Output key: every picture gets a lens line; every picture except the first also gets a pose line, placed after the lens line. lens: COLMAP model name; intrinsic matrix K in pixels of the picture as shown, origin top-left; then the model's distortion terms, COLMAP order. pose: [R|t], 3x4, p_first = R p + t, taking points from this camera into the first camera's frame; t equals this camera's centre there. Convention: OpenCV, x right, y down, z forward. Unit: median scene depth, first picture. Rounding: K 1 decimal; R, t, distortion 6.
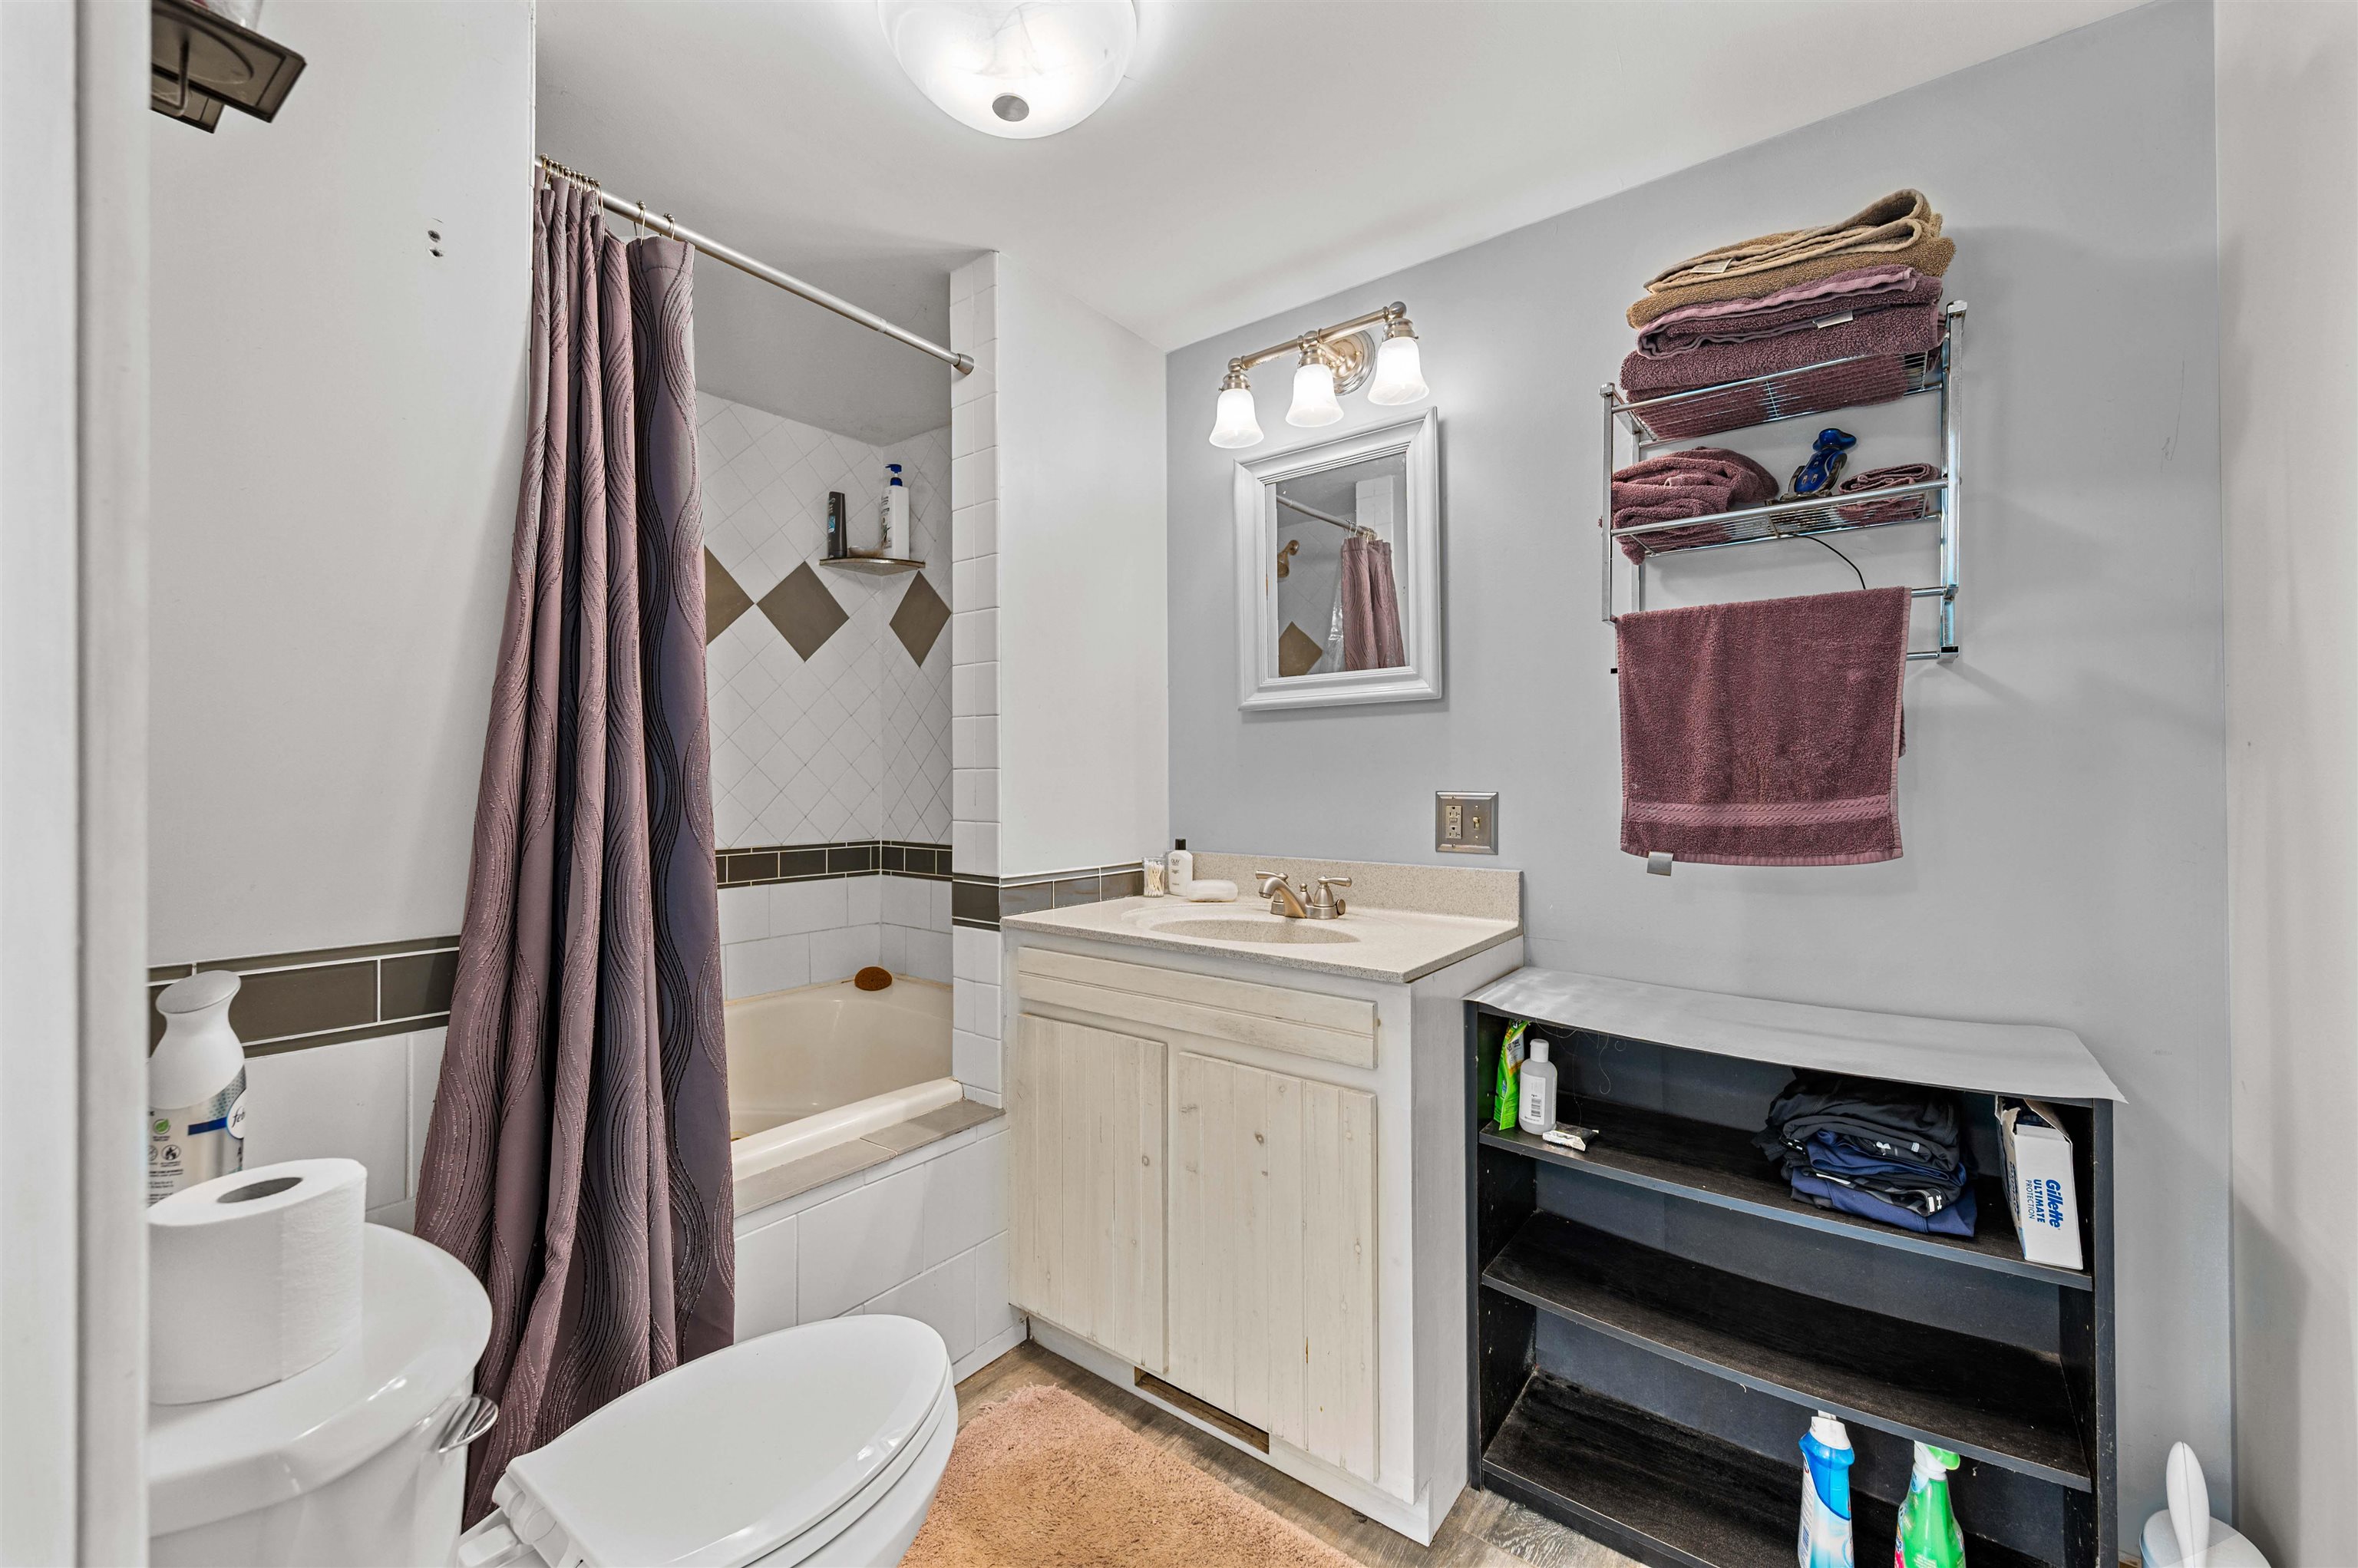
lens RADIAL K [[940.2, 0, 1194.0], [0, 940.2, 771.8], [0, 0, 1]] dist [-0.000788, -0.000022]
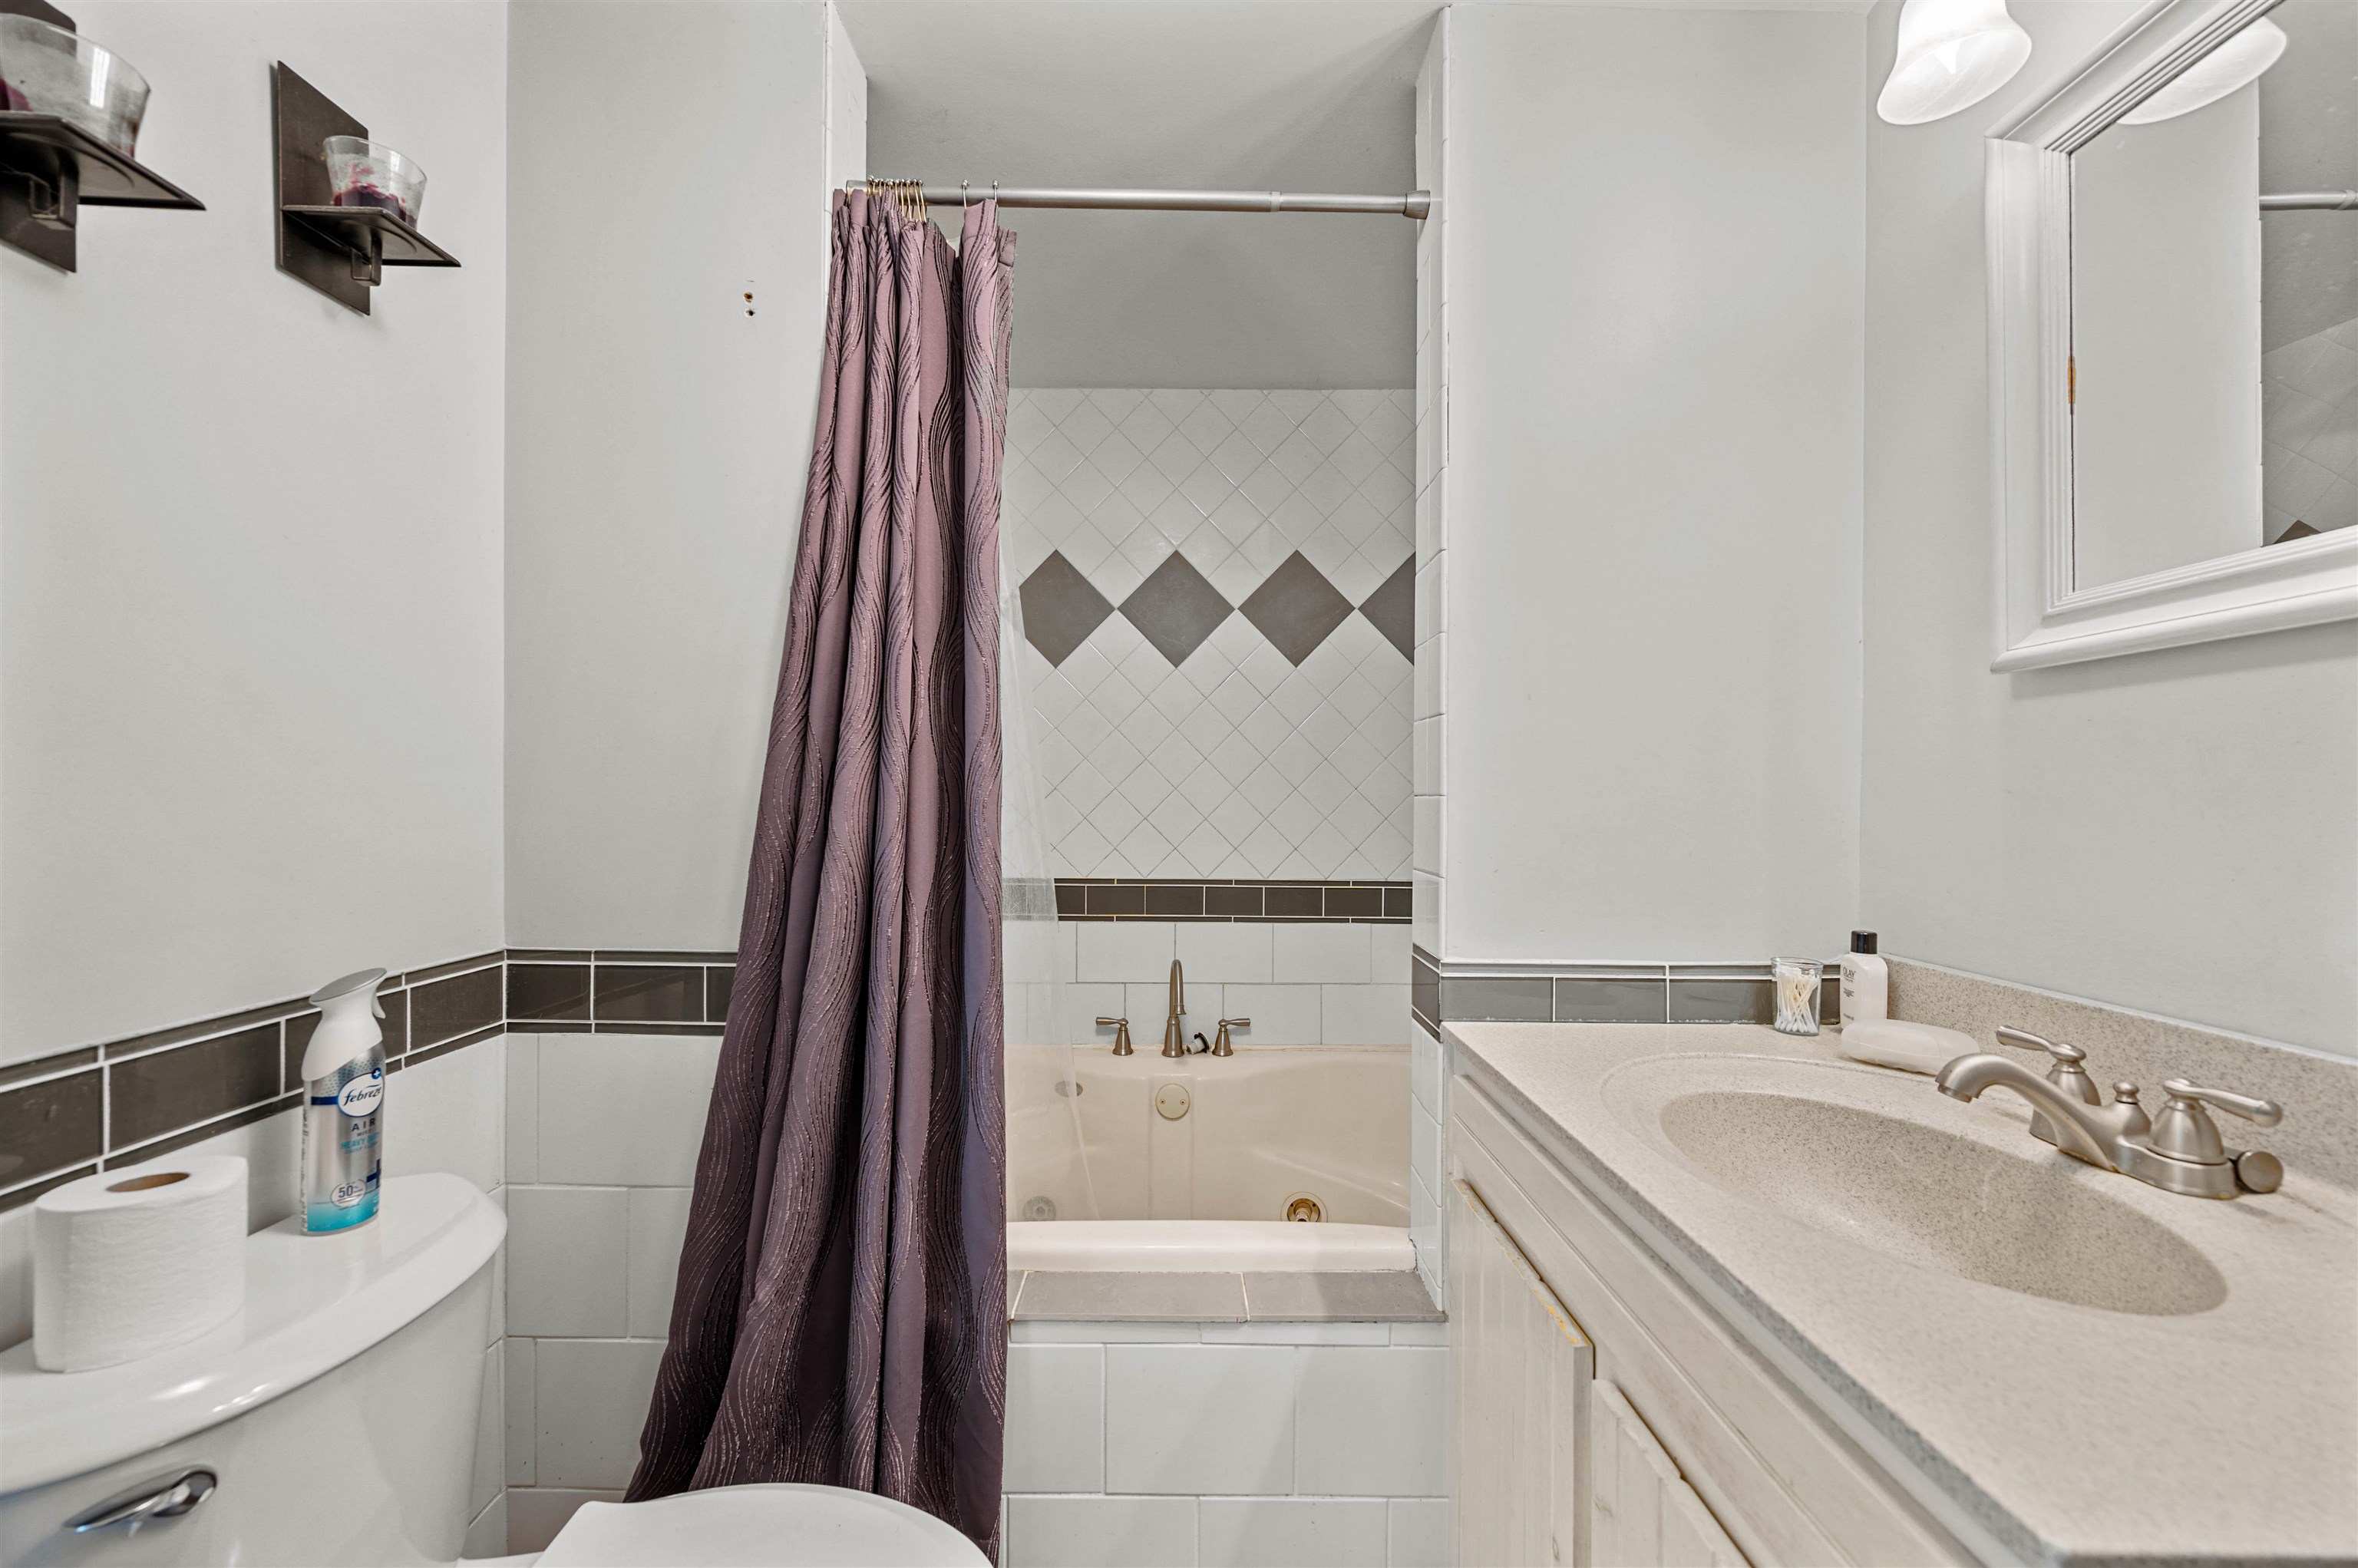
lens RADIAL K [[940.2, 0, 1154.7], [0, 940.2, 801.0], [0, 0, 1]] dist [-0.000788, -0.000022]
pose [[0.593605, 0.009756, -0.804697, 0.204643], [-0.003380, 0.999948, 0.009629, -0.005270], [0.804749, -0.002996, 0.593607, 0.452574]]
